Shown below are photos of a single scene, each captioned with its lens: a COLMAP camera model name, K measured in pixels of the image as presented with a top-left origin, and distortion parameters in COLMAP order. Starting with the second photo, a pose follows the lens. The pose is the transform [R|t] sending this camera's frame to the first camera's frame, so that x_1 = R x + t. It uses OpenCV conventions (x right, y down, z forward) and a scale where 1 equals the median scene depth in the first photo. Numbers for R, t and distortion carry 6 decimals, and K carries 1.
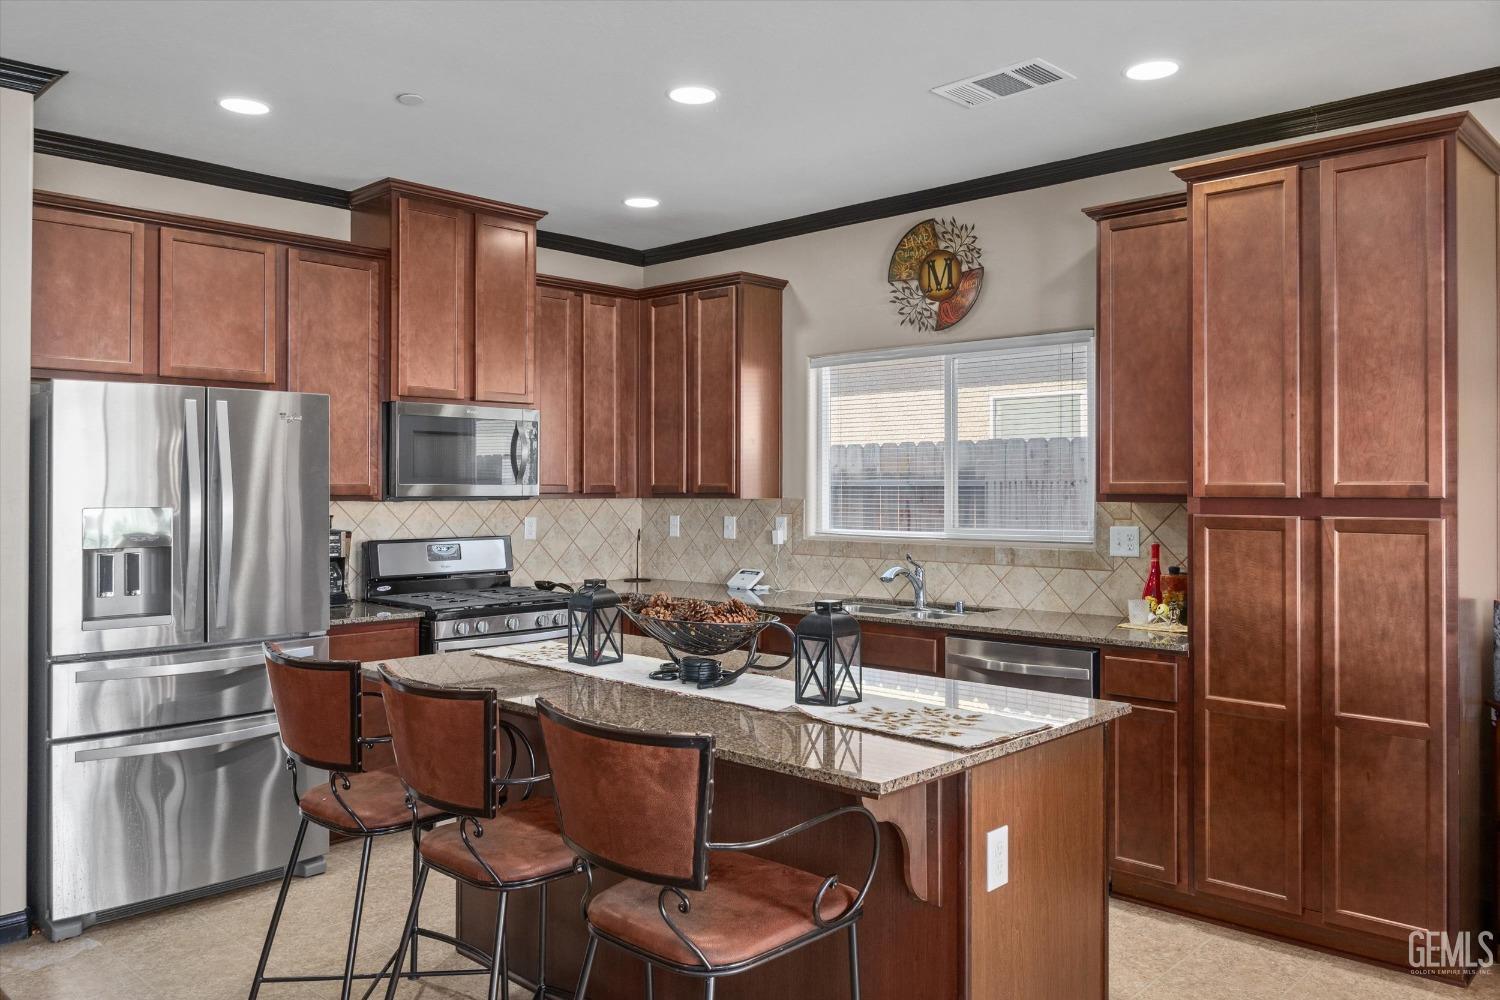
lens RADIAL K [[1120.5, 0, 748.9], [0, 1120.5, 478.1], [0, 0, 1]] dist [-0.005671, -0.010743]
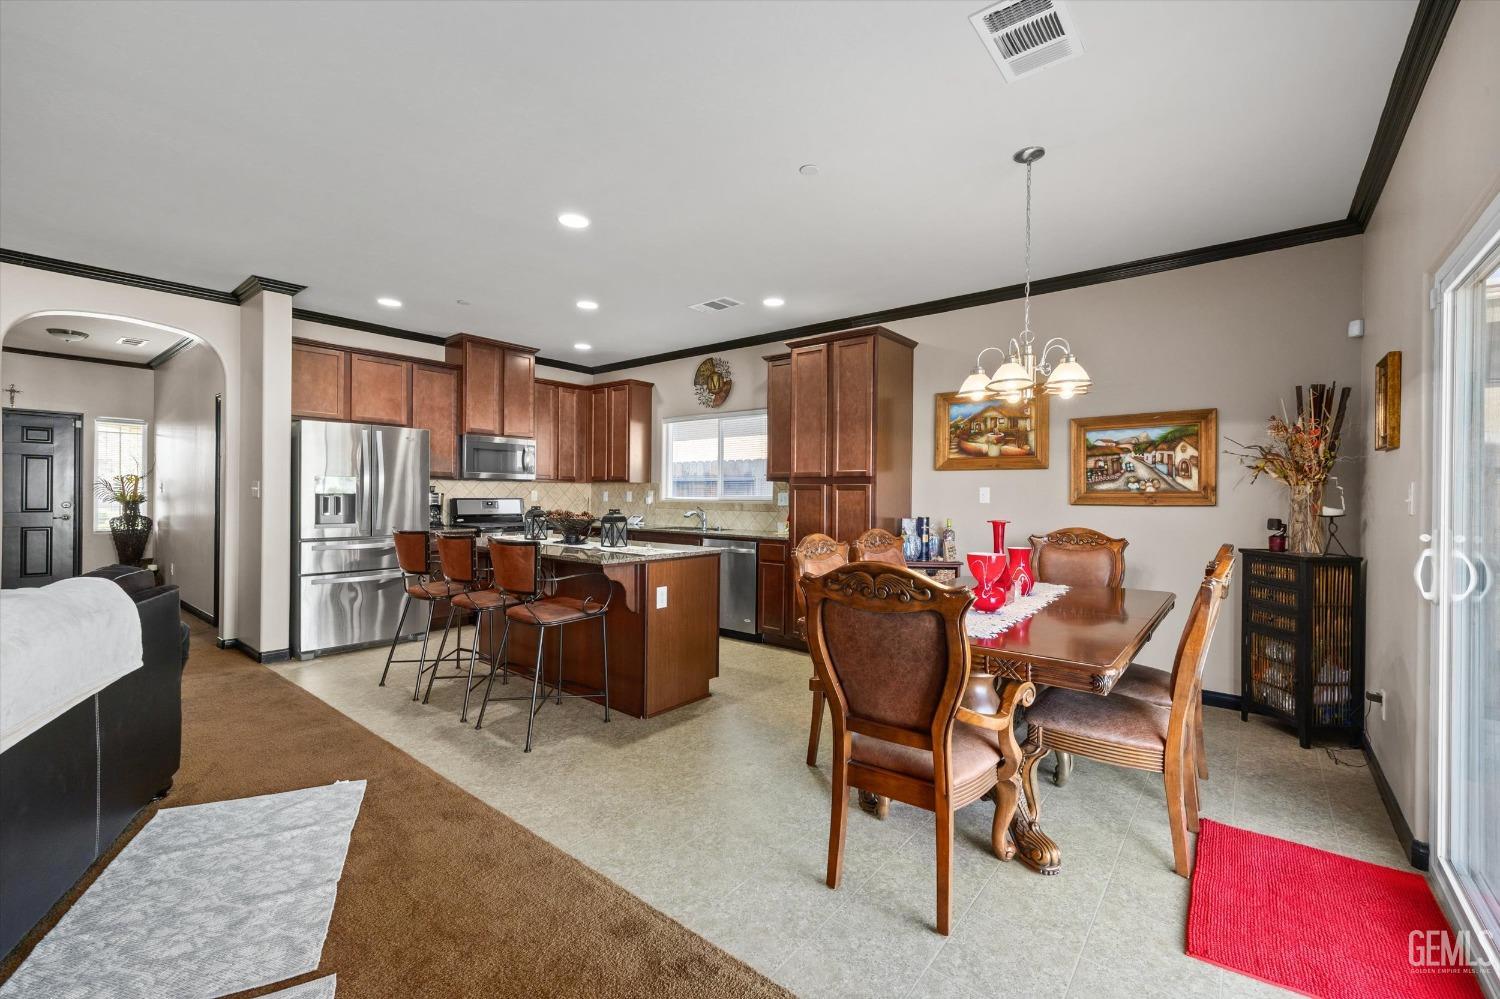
lens RADIAL K [[613.5, 0, 747.2], [0, 613.5, 499.7], [0, 0, 1]] dist [0.001205, -0.000501]
pose [[0.997117, 0.009676, 0.075261, 0.161463], [-0.011055, 0.999778, 0.017927, 0.034551], [-0.075071, -0.018707, 0.997003, -0.270528]]
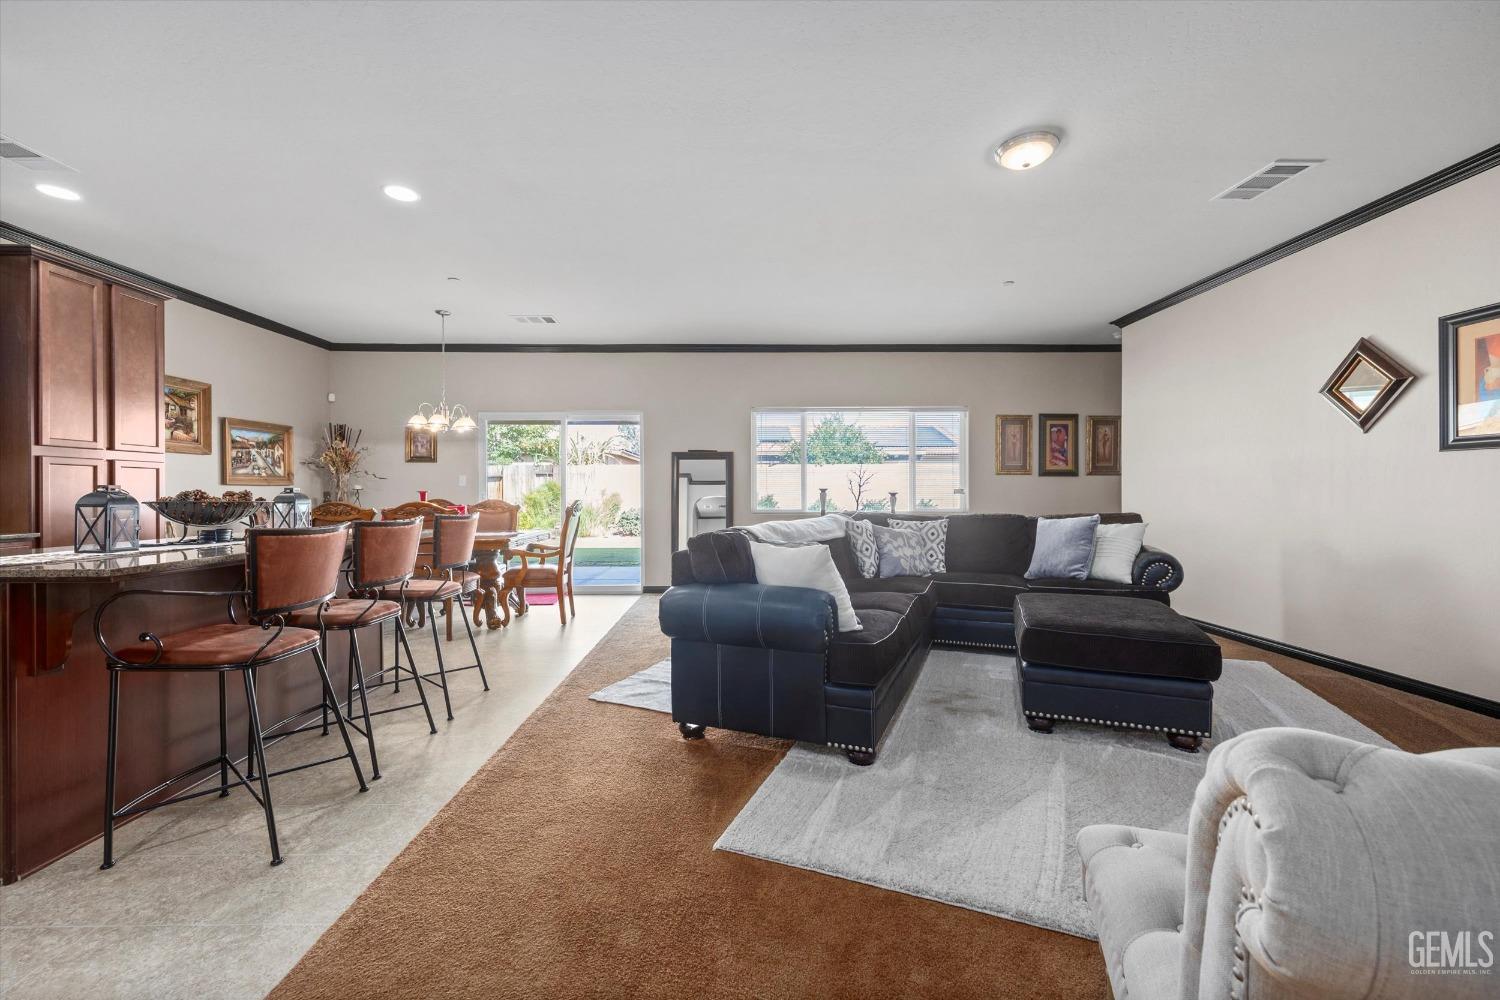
lens RADIAL K [[600.7, 0, 747.2], [0, 600.7, 501.9], [0, 0, 1]] dist [-0.001487, -0.000149]
pose [[-0.699130, -0.007434, 0.714956, -0.802724], [-0.003219, 0.999969, 0.007249, 0.074518], [-0.714988, 0.002766, -0.699131, 0.698832]]
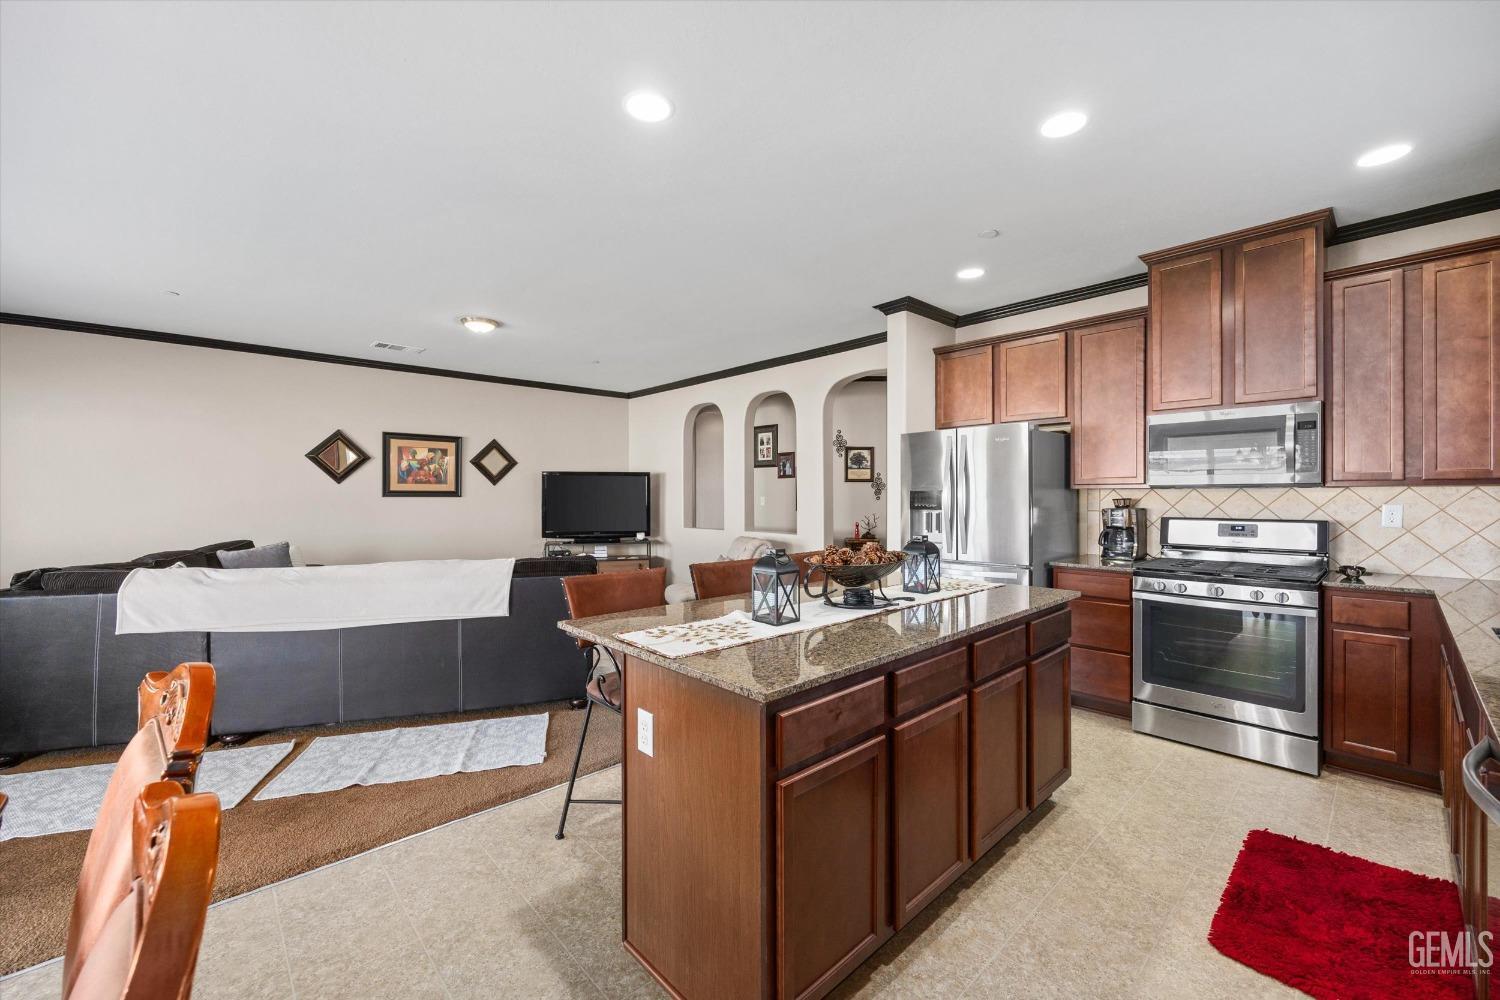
lens RADIAL K [[600.7, 0, 751.3], [0, 600.7, 497.4], [0, 0, 1]] dist [-0.001487, -0.000149]
pose [[-0.063611, 0.004460, -0.997965, 0.485834], [0.011848, 0.999923, 0.003714, 0.025000], [0.997904, -0.011588, -0.063659, 0.602847]]
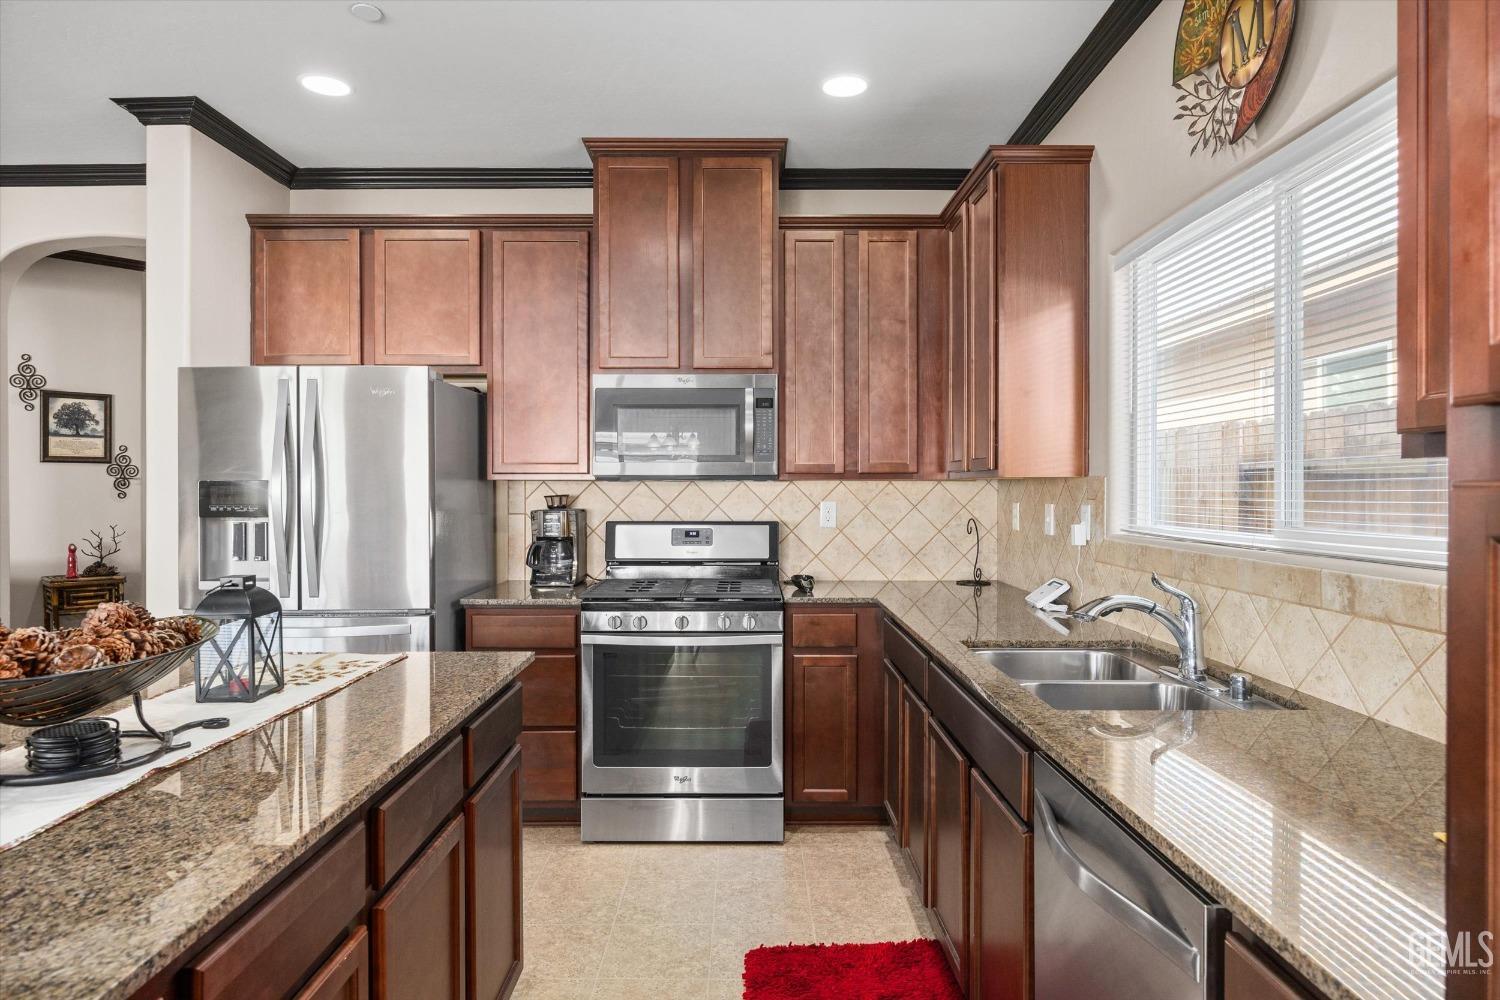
lens RADIAL K [[894.0, 0, 753.1], [0, 894.0, 493.6], [0, 0, 1]] dist [-0.005955, -0.001117]
pose [[0.691126, 0.004473, -0.722720, 0.347251], [0.006411, 0.999904, 0.012319, 0.025509], [0.722706, -0.013148, 0.691031, 0.619261]]
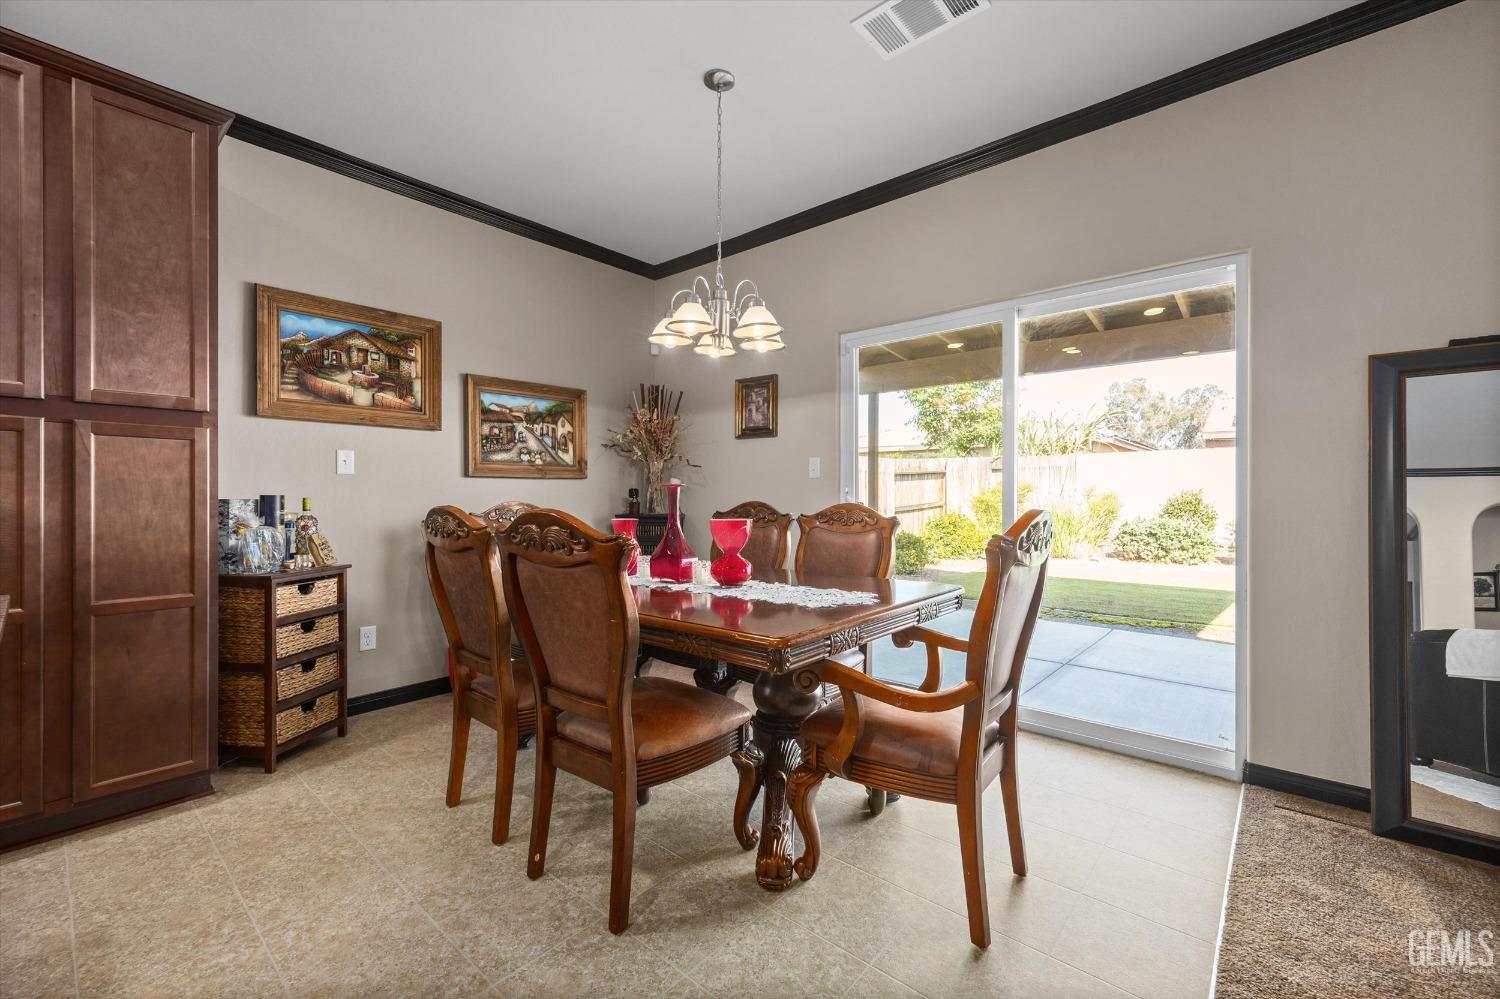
lens RADIAL K [[613.5, 0, 749.3], [0, 613.5, 500.9], [0, 0, 1]] dist [0.001205, -0.000501]
pose [[-0.041417, -0.007101, 0.999117, -0.067086], [-0.010234, 0.999925, 0.006683, 0.074869], [-0.999090, -0.009948, -0.041486, 0.289660]]
